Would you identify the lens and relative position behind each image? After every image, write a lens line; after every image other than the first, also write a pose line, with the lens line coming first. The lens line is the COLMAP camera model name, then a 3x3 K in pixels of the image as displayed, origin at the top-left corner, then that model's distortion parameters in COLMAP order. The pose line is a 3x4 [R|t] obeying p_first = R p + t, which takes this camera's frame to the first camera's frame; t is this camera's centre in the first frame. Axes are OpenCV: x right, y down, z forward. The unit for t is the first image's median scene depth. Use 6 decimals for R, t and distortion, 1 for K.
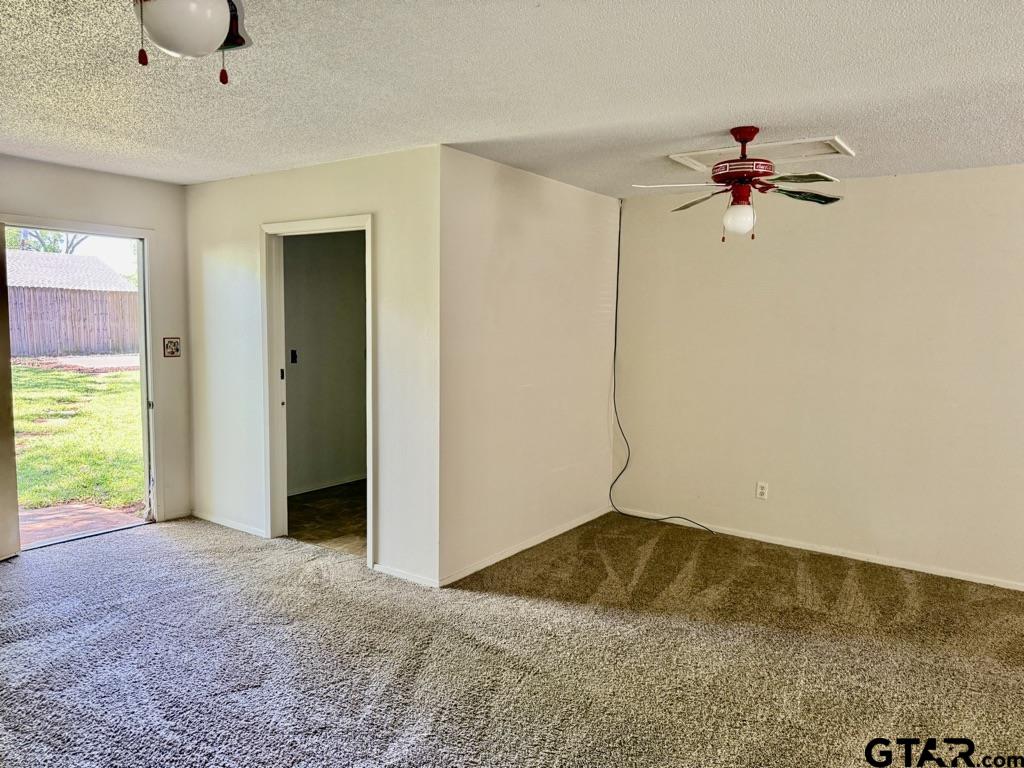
lens RADIAL K [[718.5, 0, 512.0], [0, 718.5, 384.0], [0, 0, 1]] dist [0.176990, -0.251239]
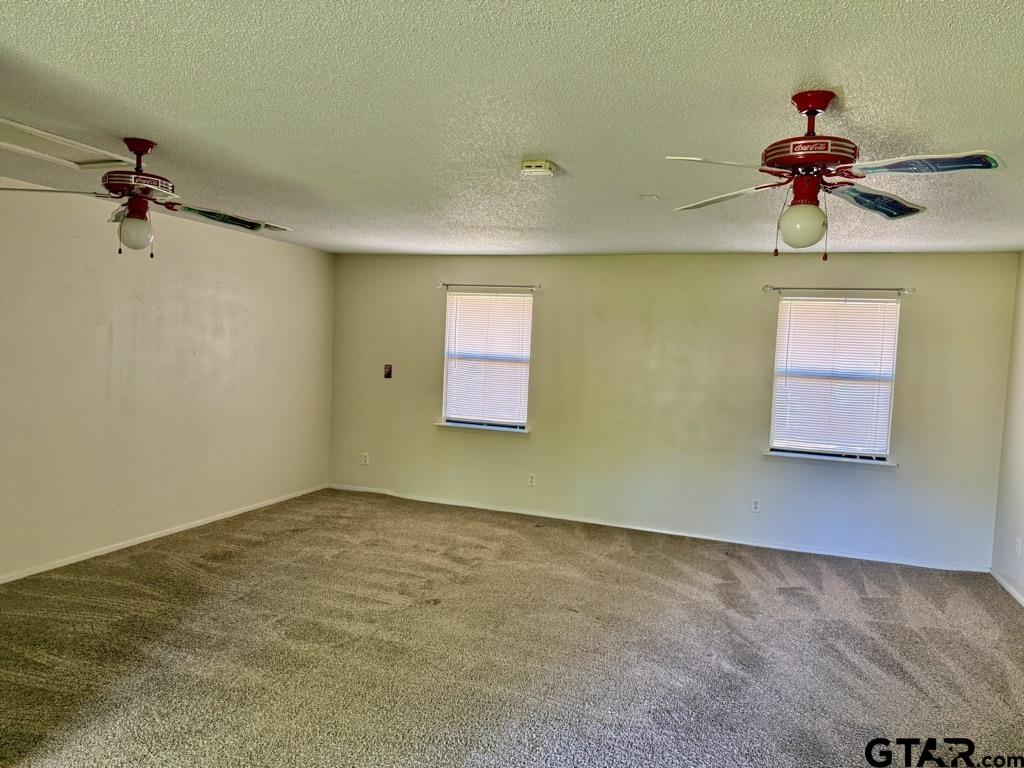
lens RADIAL K [[718.5, 0, 512.0], [0, 718.5, 384.0], [0, 0, 1]] dist [0.176990, -0.251239]
pose [[-0.264841, -0.088550, 0.960218, -0.614600], [0.039248, 0.993960, 0.102487, -0.090693], [-0.963493, 0.064829, -0.259766, 0.644168]]
